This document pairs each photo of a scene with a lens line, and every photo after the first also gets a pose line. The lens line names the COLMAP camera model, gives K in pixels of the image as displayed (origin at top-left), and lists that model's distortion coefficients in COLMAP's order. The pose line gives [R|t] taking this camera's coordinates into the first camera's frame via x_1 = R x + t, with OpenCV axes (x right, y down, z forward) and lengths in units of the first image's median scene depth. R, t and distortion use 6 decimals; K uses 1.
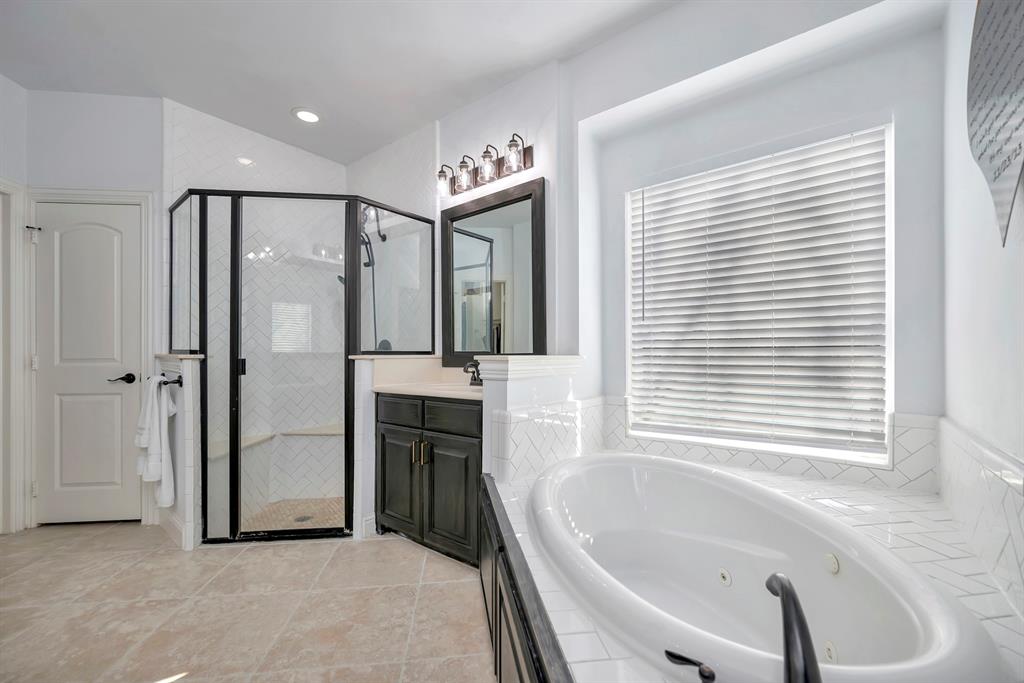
lens RADIAL K [[407.6, 0, 508.3], [0, 407.6, 348.0], [0, 0, 1]] dist [0.010769, -0.000068]
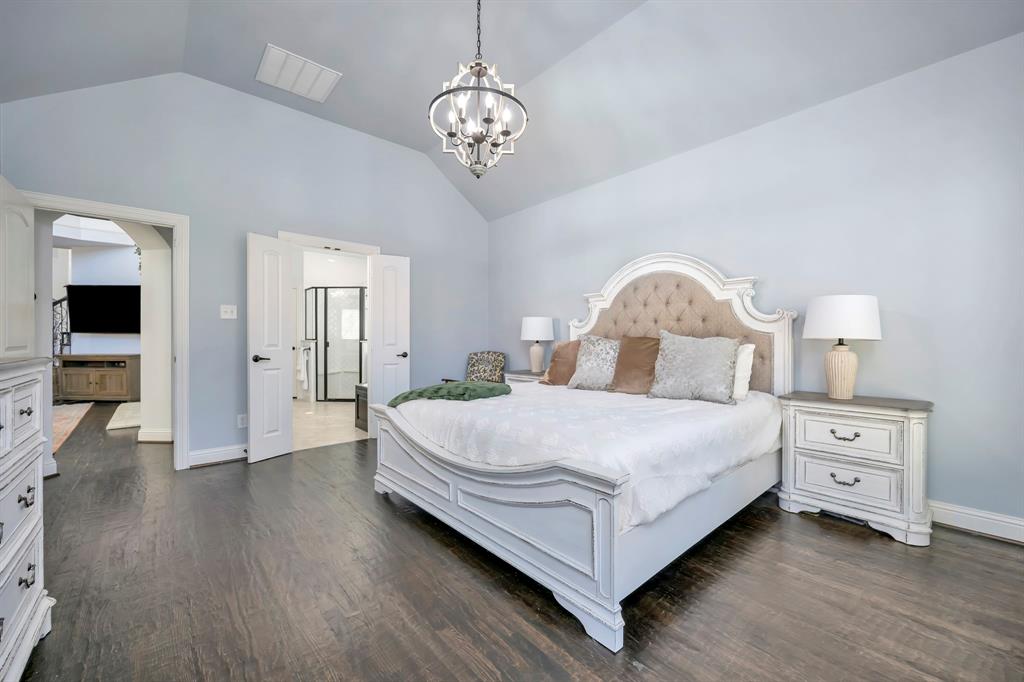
lens RADIAL K [[407.6, 0, 509.6], [0, 407.6, 340.0], [0, 0, 1]] dist [0.010769, -0.000068]
pose [[0.986680, 0.003380, -0.162641, 1.180117], [-0.002032, 0.999962, 0.008454, -0.016459], [0.162664, -0.008011, 0.986649, -1.779508]]
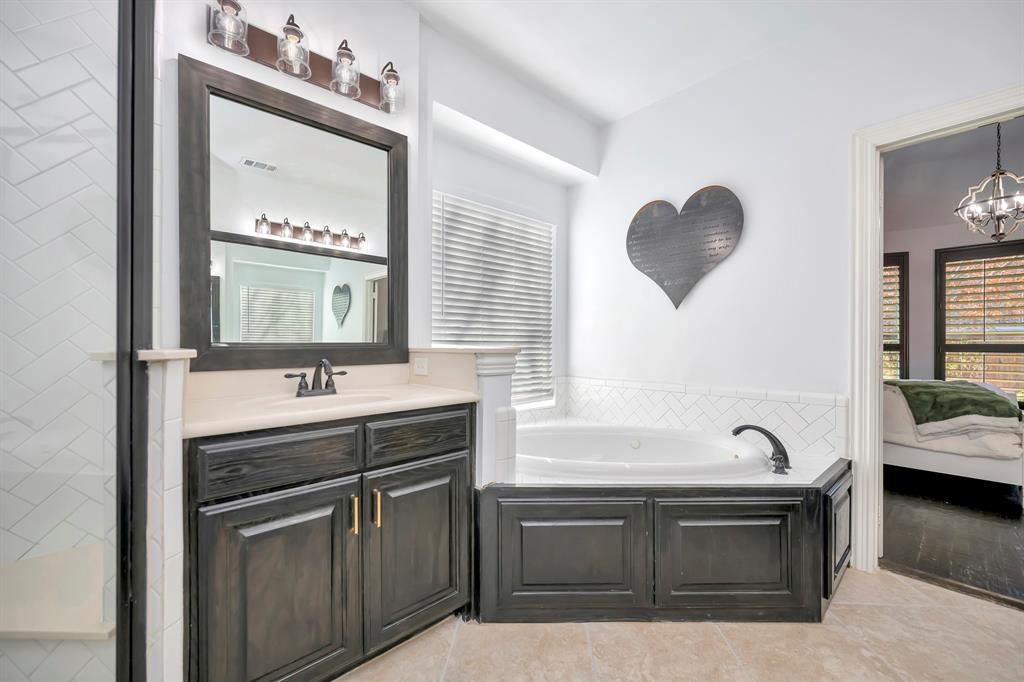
lens RADIAL K [[407.6, 0, 512.8], [0, 407.6, 346.2], [0, 0, 1]] dist [0.010769, -0.000068]
pose [[0.180324, -0.000975, 0.983607, -0.694317], [-0.012420, 0.999918, 0.003268, 0.008736], [-0.983529, -0.012806, 0.180297, 0.615644]]
